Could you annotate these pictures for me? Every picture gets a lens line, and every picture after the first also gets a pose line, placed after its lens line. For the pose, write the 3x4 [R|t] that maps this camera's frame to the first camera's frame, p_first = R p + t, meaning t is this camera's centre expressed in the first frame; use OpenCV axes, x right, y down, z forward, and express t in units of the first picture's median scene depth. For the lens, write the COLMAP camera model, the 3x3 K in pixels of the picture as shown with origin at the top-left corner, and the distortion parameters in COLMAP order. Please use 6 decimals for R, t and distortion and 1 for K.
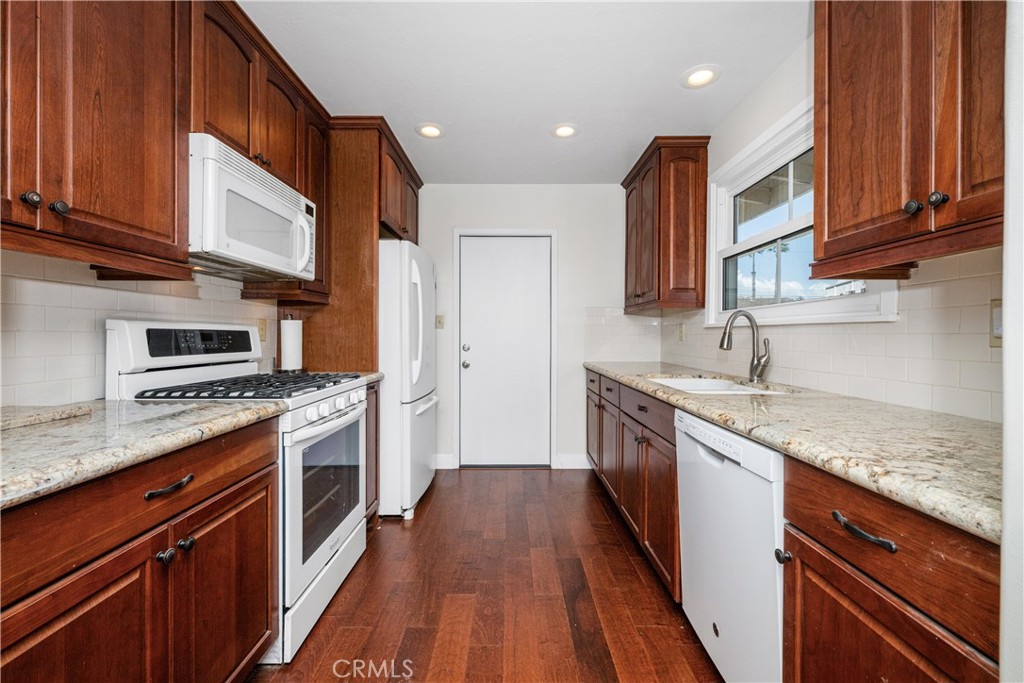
lens RADIAL K [[414.3, 0, 509.9], [0, 414.3, 337.4], [0, 0, 1]] dist [-0.001201, -0.000008]
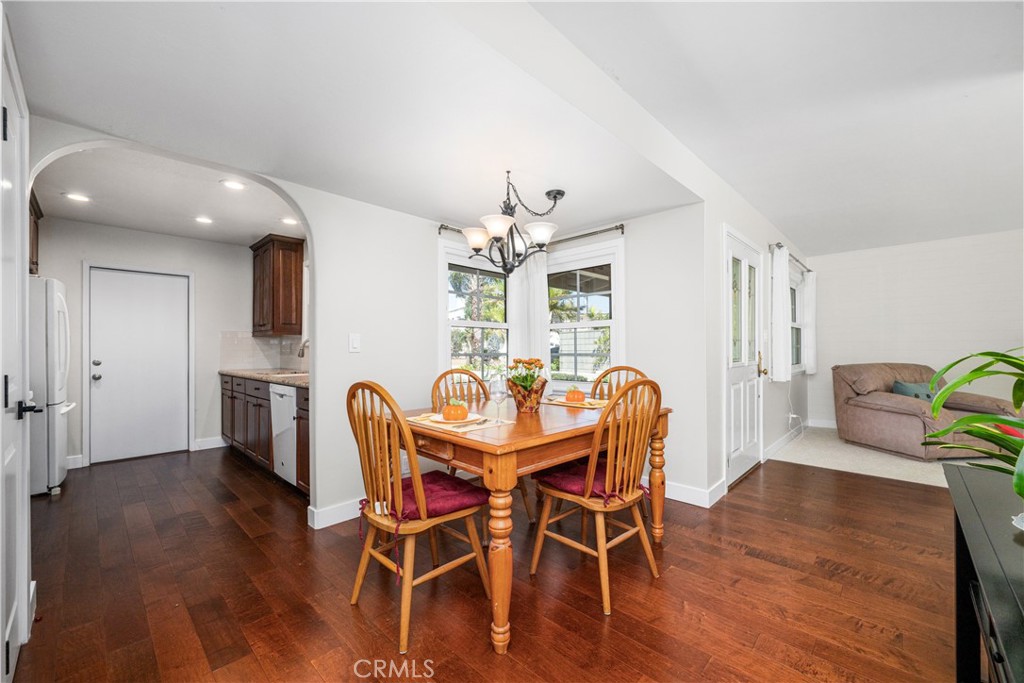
lens RADIAL K [[403.0, 0, 517.4], [0, 403.0, 348.1], [0, 0, 1]] dist [-0.007002, -0.000120]
pose [[0.682438, -0.002225, 0.730941, -0.161038], [0.011338, 0.999907, -0.007542, 0.008094], [-0.730856, 0.013435, 0.682399, -0.857518]]
